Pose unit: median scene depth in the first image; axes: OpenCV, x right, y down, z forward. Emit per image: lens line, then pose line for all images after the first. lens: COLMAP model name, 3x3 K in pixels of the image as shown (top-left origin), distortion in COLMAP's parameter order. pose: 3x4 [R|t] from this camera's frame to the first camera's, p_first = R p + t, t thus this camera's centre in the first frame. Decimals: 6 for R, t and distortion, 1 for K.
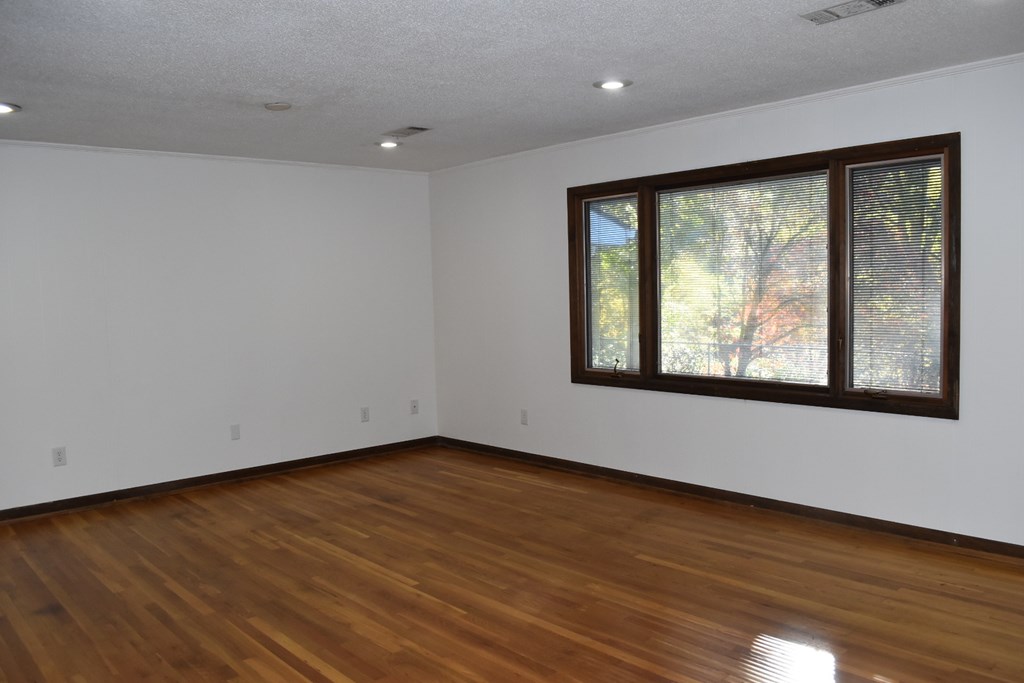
lens RADIAL K [[814.8, 0, 512.1], [0, 814.8, 341.6], [0, 0, 1]] dist [-0.080755, 0.010375]
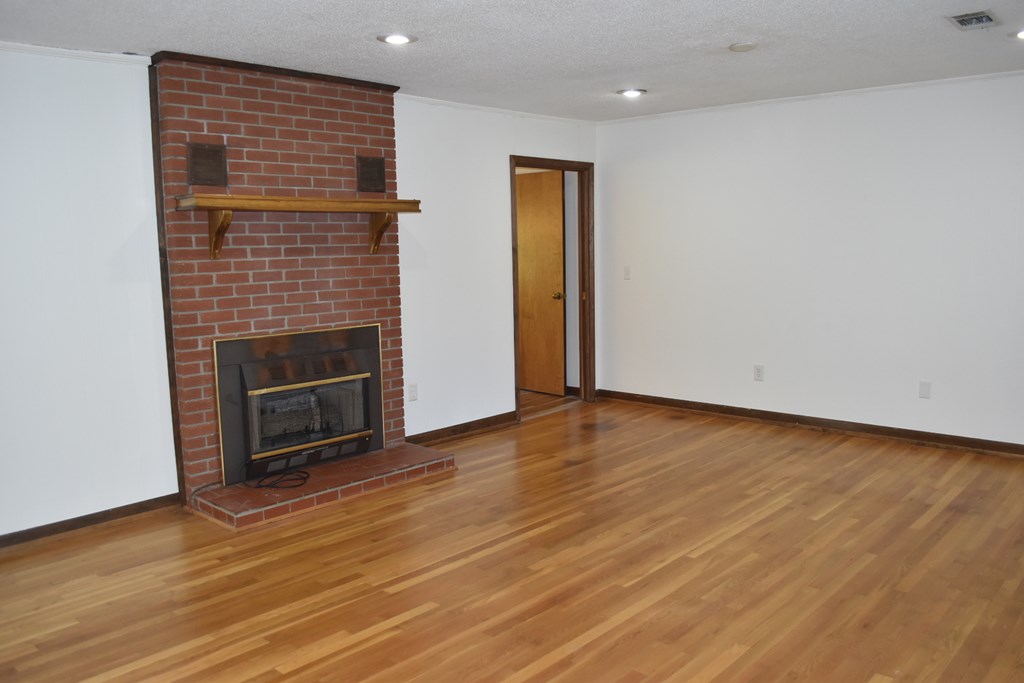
lens RADIAL K [[814.8, 0, 515.9], [0, 814.8, 339.0], [0, 0, 1]] dist [-0.080755, 0.010375]
pose [[0.113066, 0.148528, -0.982423, 0.676575], [-0.055504, 0.988164, 0.143008, -0.066602], [0.992036, 0.038359, 0.119972, 0.616823]]
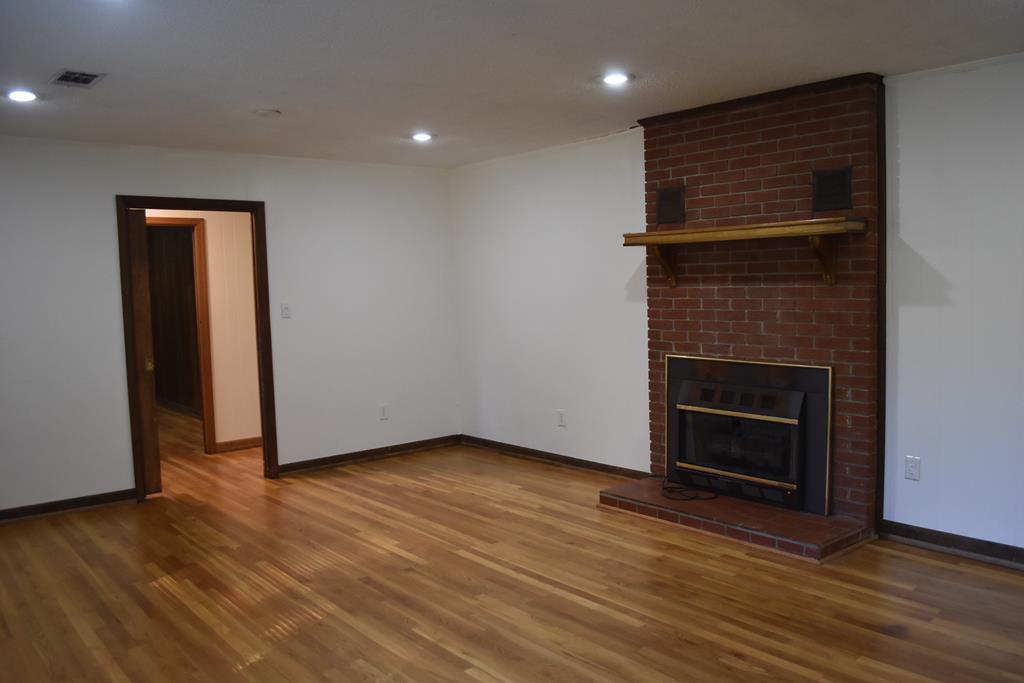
lens RADIAL K [[814.8, 0, 519.5], [0, 814.8, 345.8], [0, 0, 1]] dist [-0.080755, 0.010375]
pose [[-0.997859, 0.061426, 0.022438, -0.184838], [0.064107, 0.986591, 0.150097, -0.107151], [-0.012917, 0.151214, -0.988417, 1.560194]]
